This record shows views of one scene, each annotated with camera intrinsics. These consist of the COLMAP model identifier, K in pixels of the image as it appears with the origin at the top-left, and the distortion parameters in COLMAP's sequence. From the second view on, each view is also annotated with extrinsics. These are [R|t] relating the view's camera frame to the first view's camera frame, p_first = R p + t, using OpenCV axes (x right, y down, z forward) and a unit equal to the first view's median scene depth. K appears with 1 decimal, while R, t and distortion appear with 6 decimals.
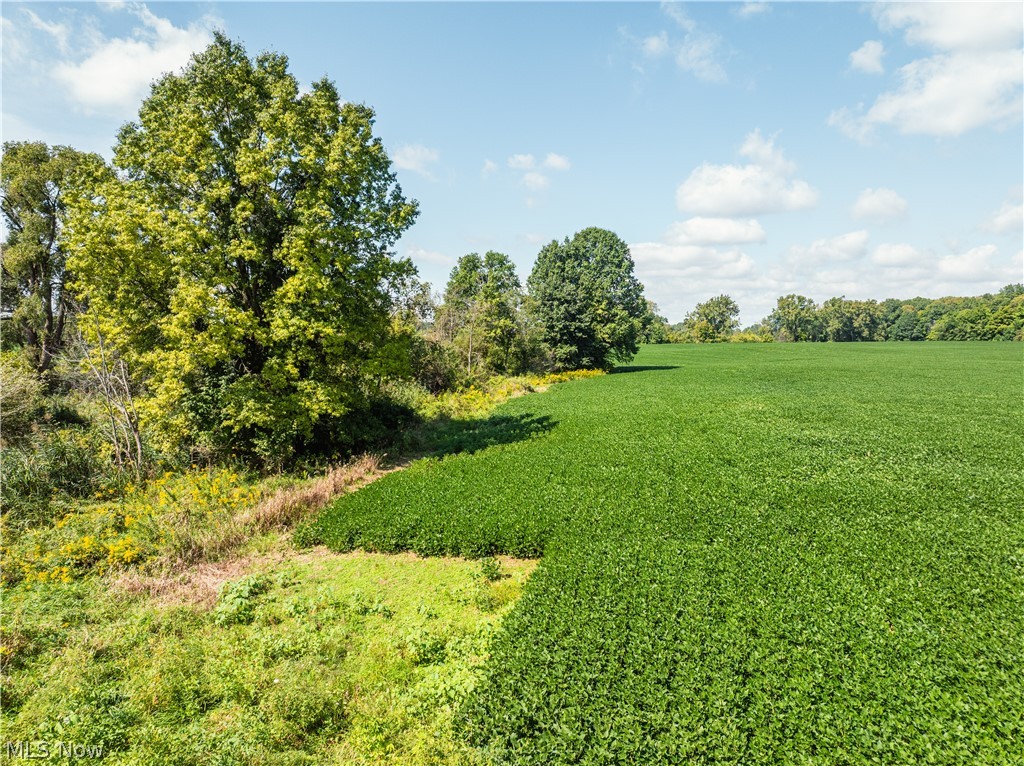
lens RADIAL K [[720.2, 0, 508.2], [0, 720.2, 374.8], [0, 0, 1]] dist [-0.052130, 0.022720]
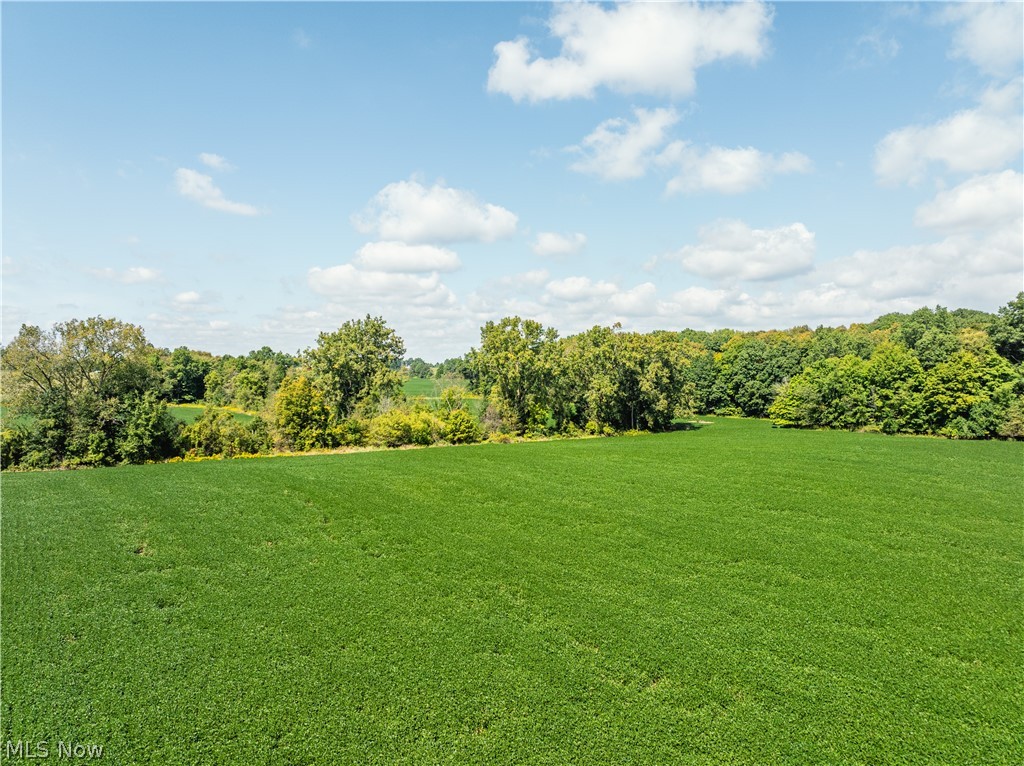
lens RADIAL K [[720.2, 0, 516.5], [0, 720.2, 382.7], [0, 0, 1]] dist [-0.052130, 0.022720]
pose [[0.912992, -0.009037, 0.407877, 0.218061], [0.019272, 0.999594, -0.020991, -0.063134], [-0.407522, 0.027025, 0.912796, 0.596541]]
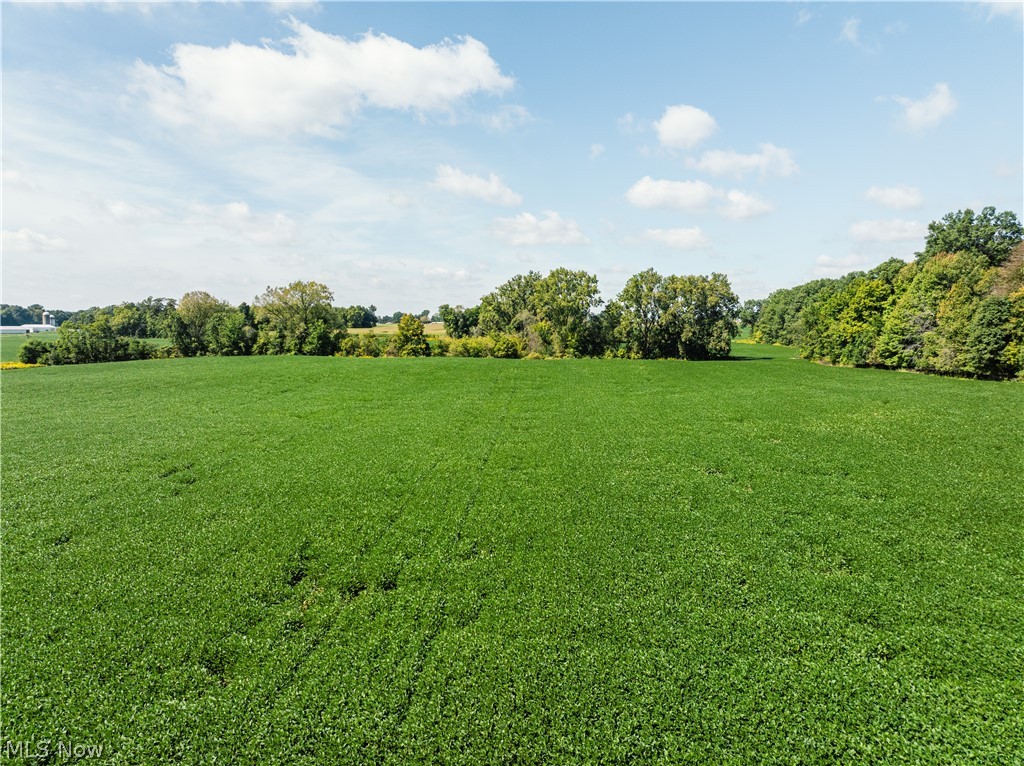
lens RADIAL K [[720.2, 0, 536.1], [0, 720.2, 395.3], [0, 0, 1]] dist [-0.052130, 0.022720]
pose [[0.963174, 0.022961, -0.267896, 0.537844], [-0.009578, 0.998645, 0.051154, -0.038327], [0.268708, -0.046704, 0.962089, 0.418516]]
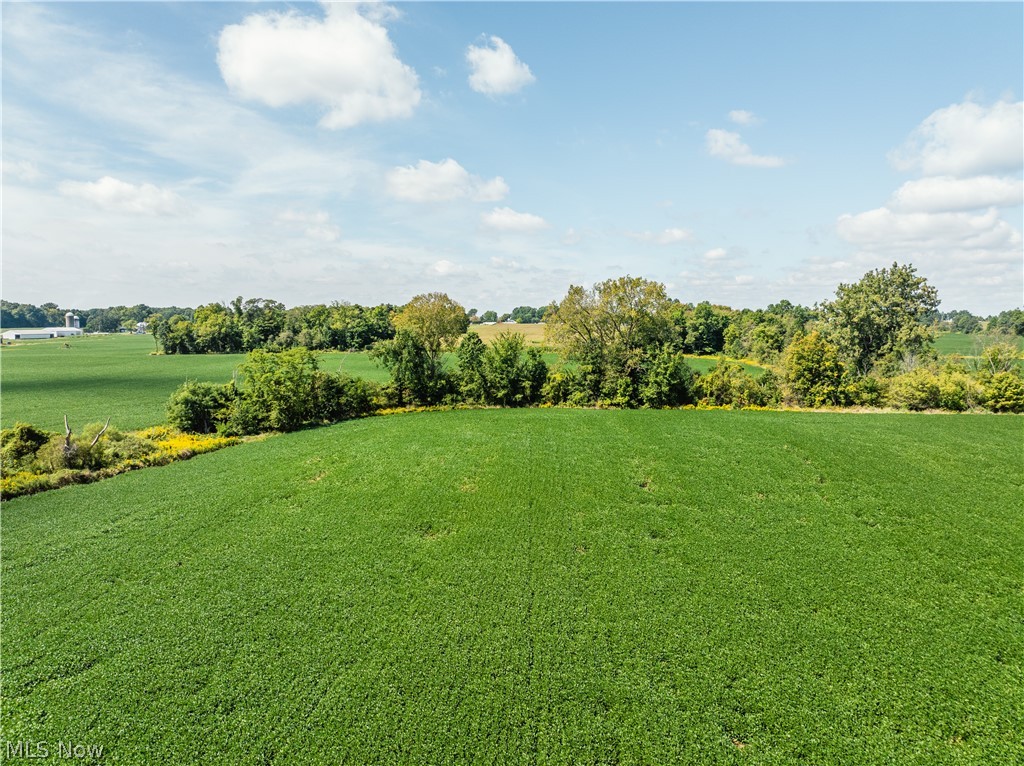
lens RADIAL K [[720.2, 0, 515.8], [0, 720.2, 382.1], [0, 0, 1]] dist [-0.052130, 0.022720]
pose [[0.960765, 0.019533, -0.276674, 0.223941], [-0.009069, 0.999196, 0.039052, -0.063097], [0.277214, -0.035011, 0.960170, 0.595668]]
